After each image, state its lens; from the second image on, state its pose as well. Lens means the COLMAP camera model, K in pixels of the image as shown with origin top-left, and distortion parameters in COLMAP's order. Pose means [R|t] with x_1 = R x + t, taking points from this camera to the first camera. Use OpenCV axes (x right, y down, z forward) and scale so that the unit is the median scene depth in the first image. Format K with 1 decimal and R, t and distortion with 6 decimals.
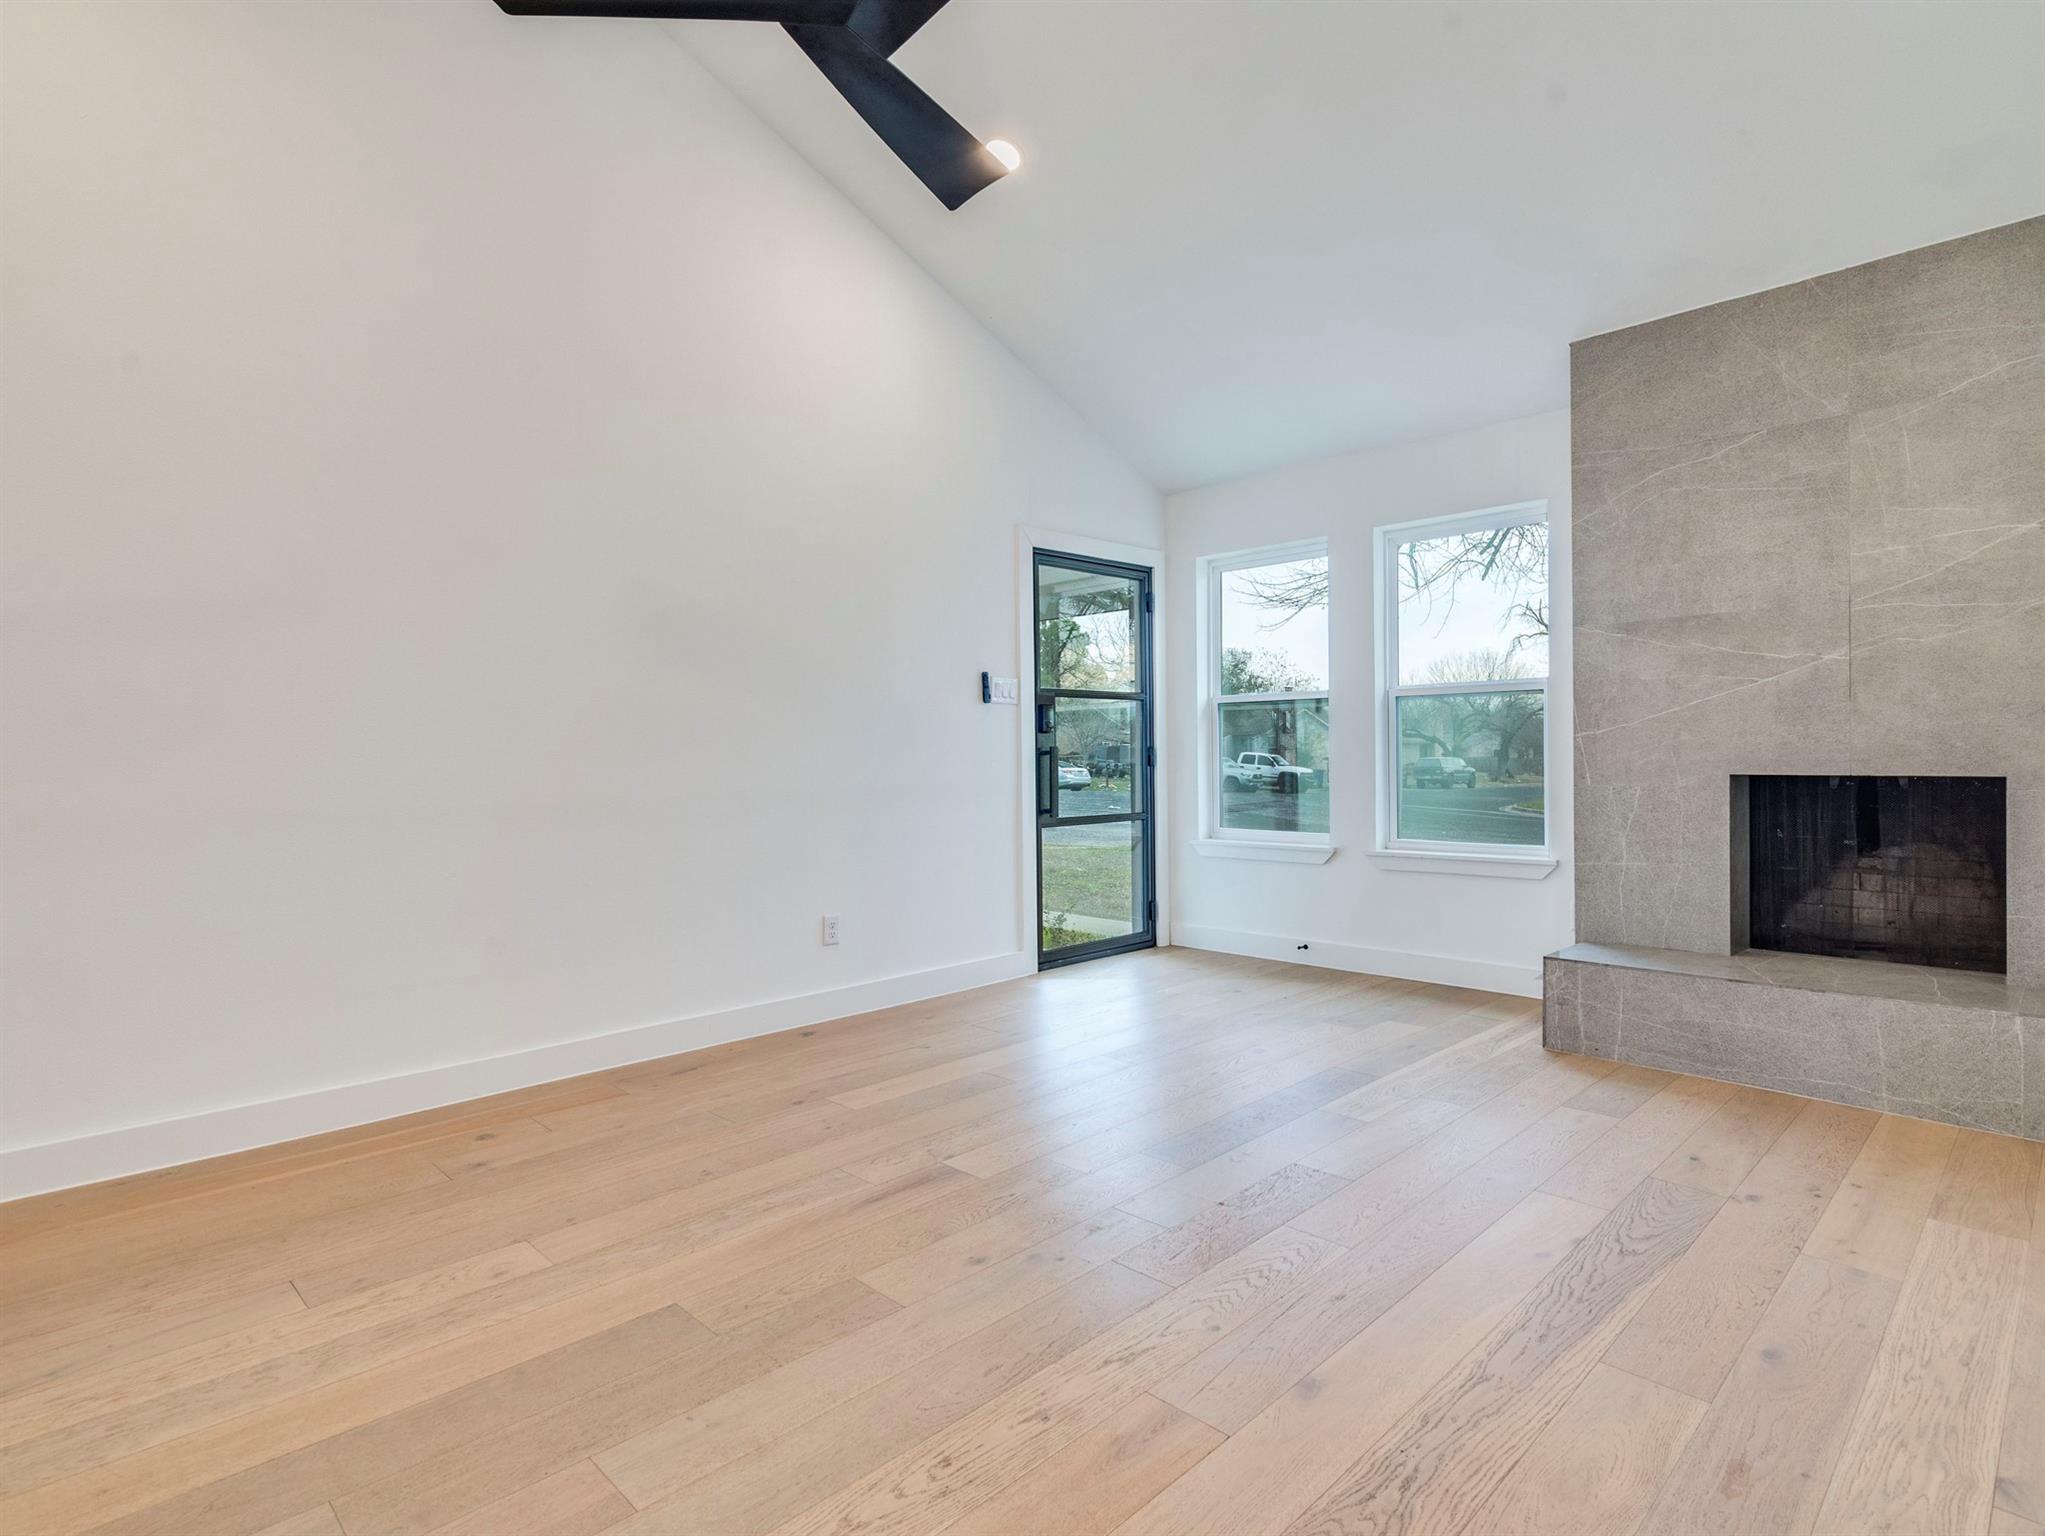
lens RADIAL K [[1062.8, 0, 1025.6], [0, 1062.8, 753.6], [0, 0, 1]] dist [-0.002391, 0.000762]
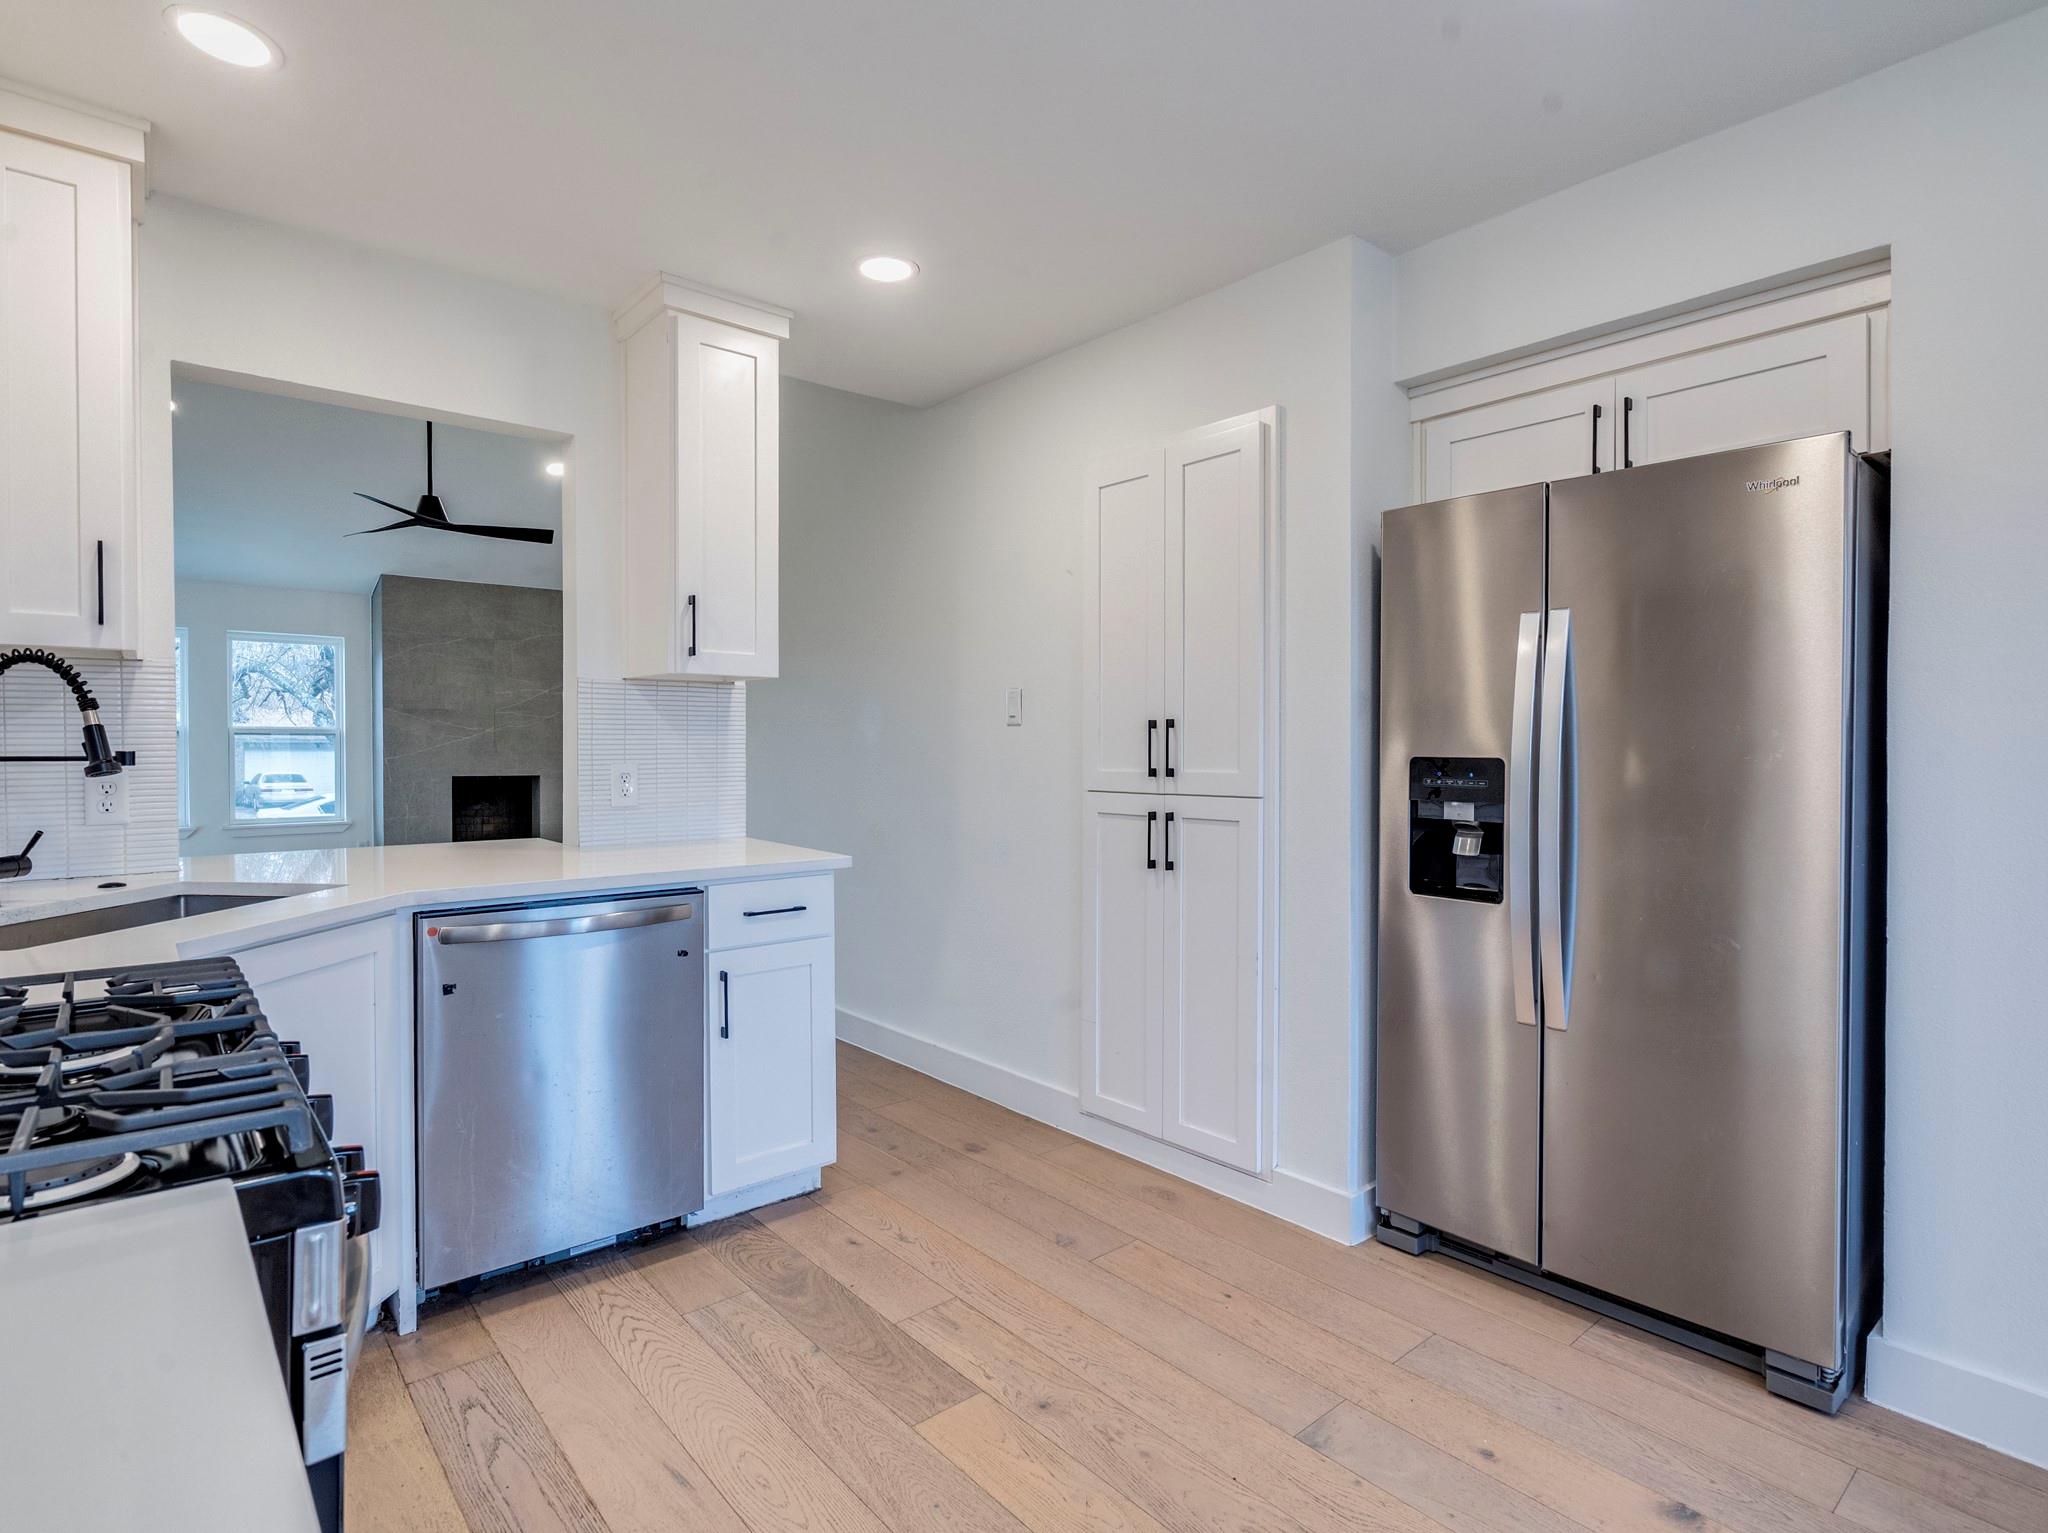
lens RADIAL K [[1070.7, 0, 1024.0], [0, 1070.7, 766.5], [0, 0, 1]] dist [-0.006621, -0.000446]
pose [[0.071987, -0.005691, 0.997389, -2.064915], [-0.003859, 0.999975, 0.005984, -0.026669], [-0.997398, -0.004280, 0.071963, -0.589604]]
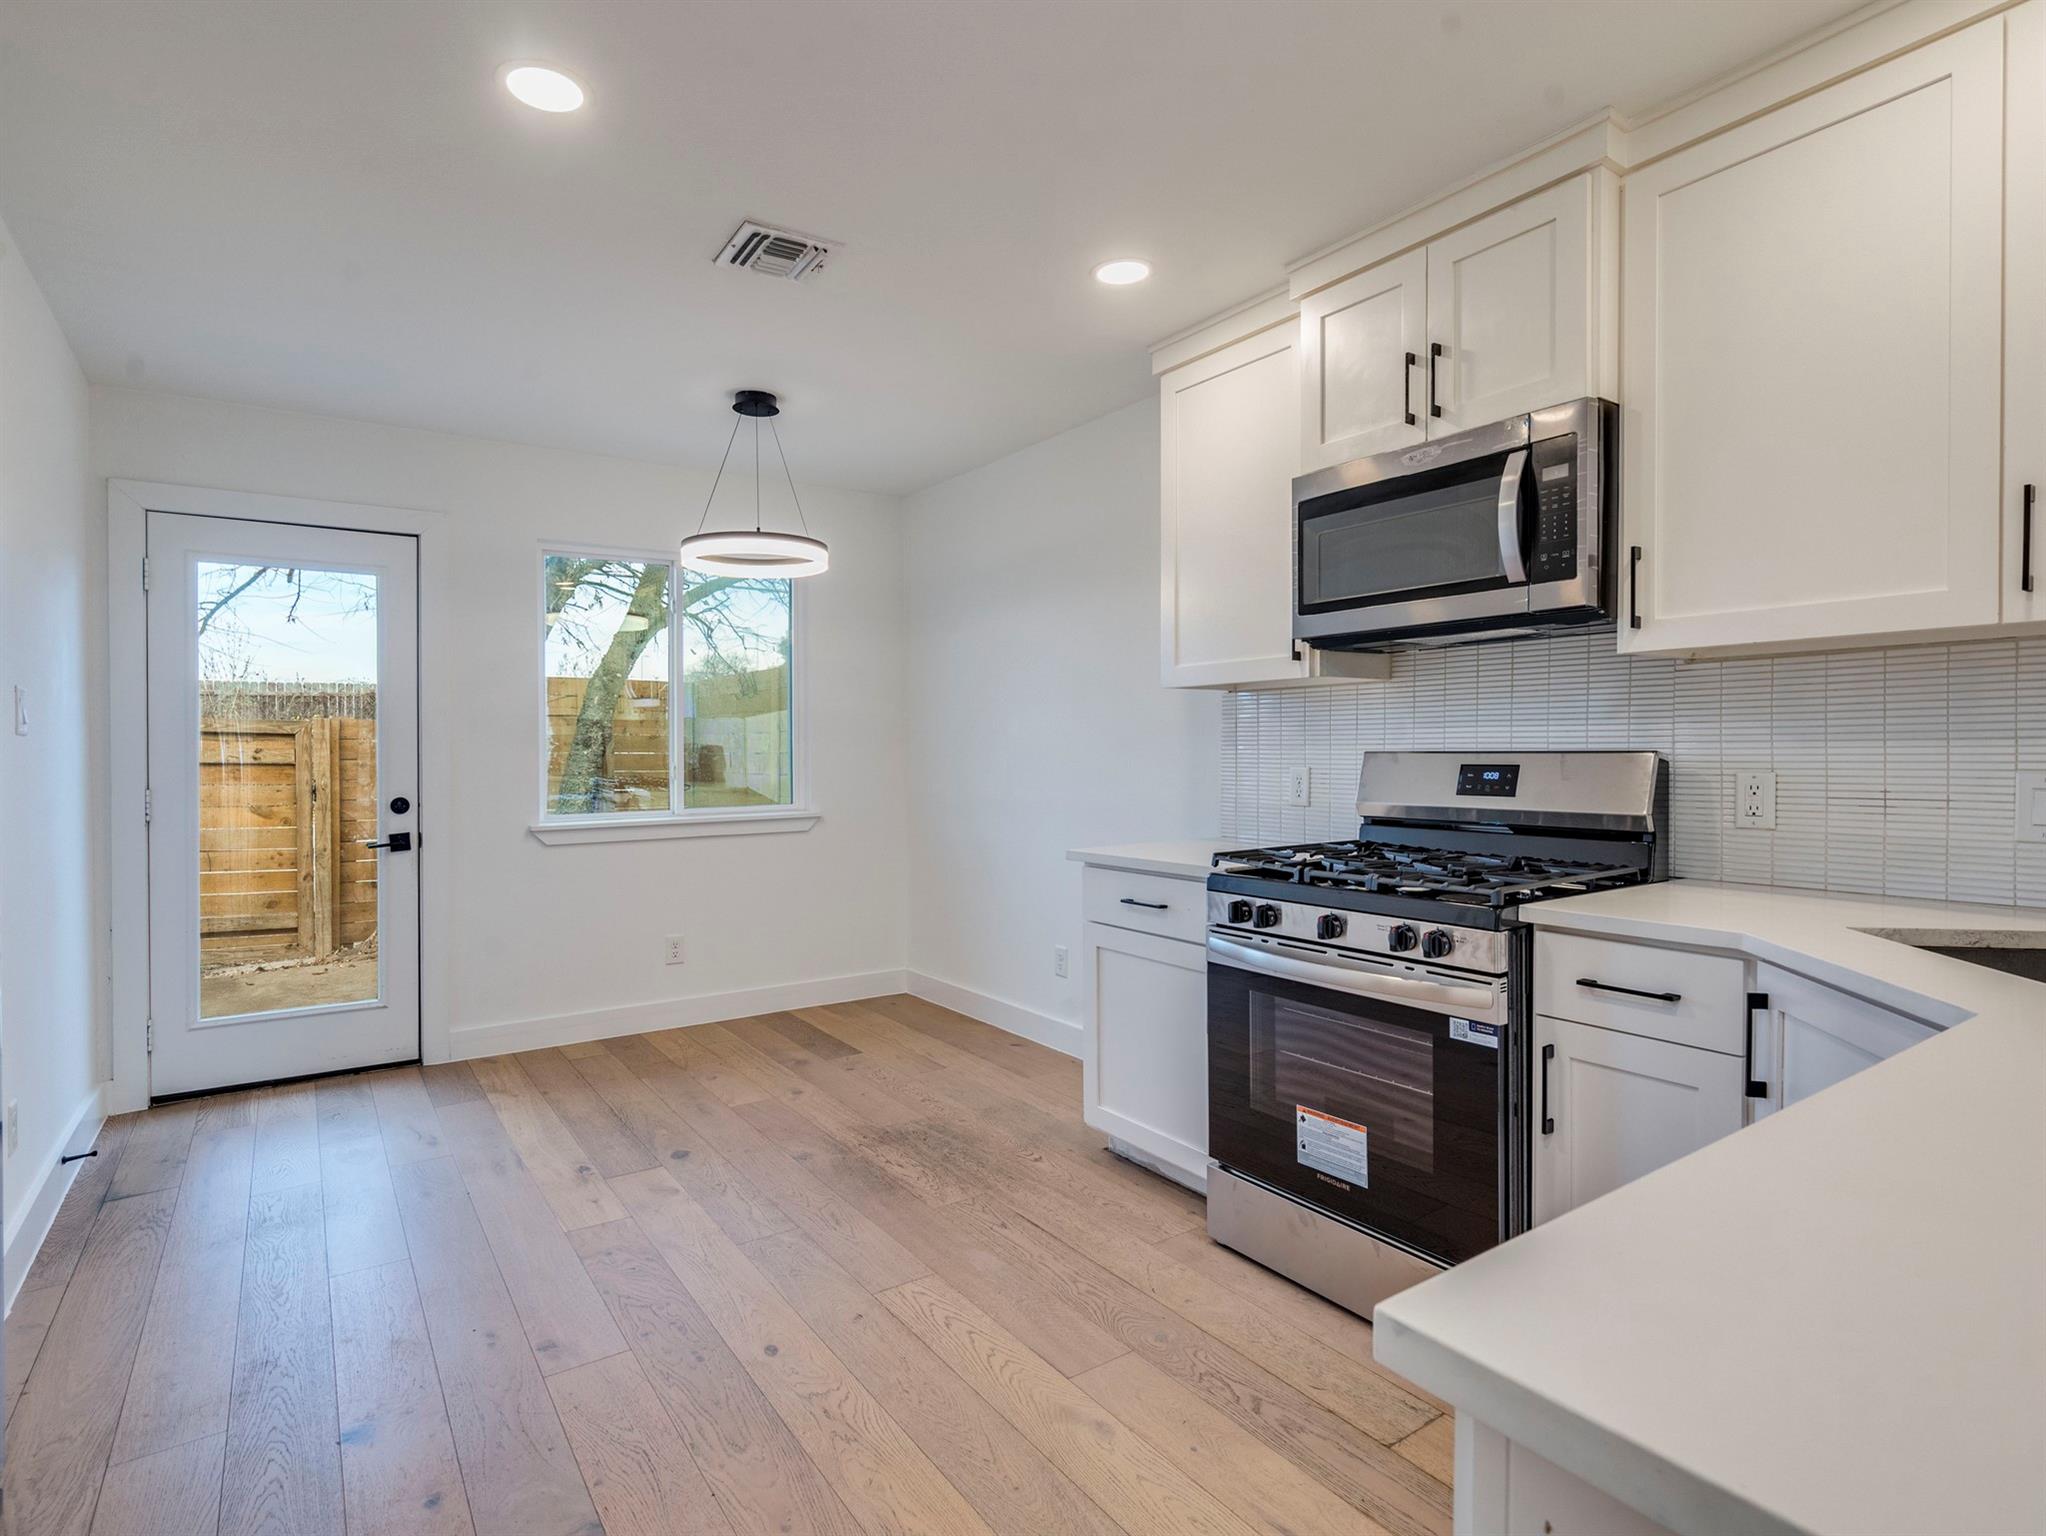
lens RADIAL K [[1077.3, 0, 1013.5], [0, 1077.3, 757.0], [0, 0, 1]] dist [0.001557, 0.000752]
pose [[-0.179802, 0.017822, -0.983541, -0.876866], [0.008237, 0.999828, 0.016611, -0.039473], [0.983668, -0.005115, -0.179917, -0.388119]]
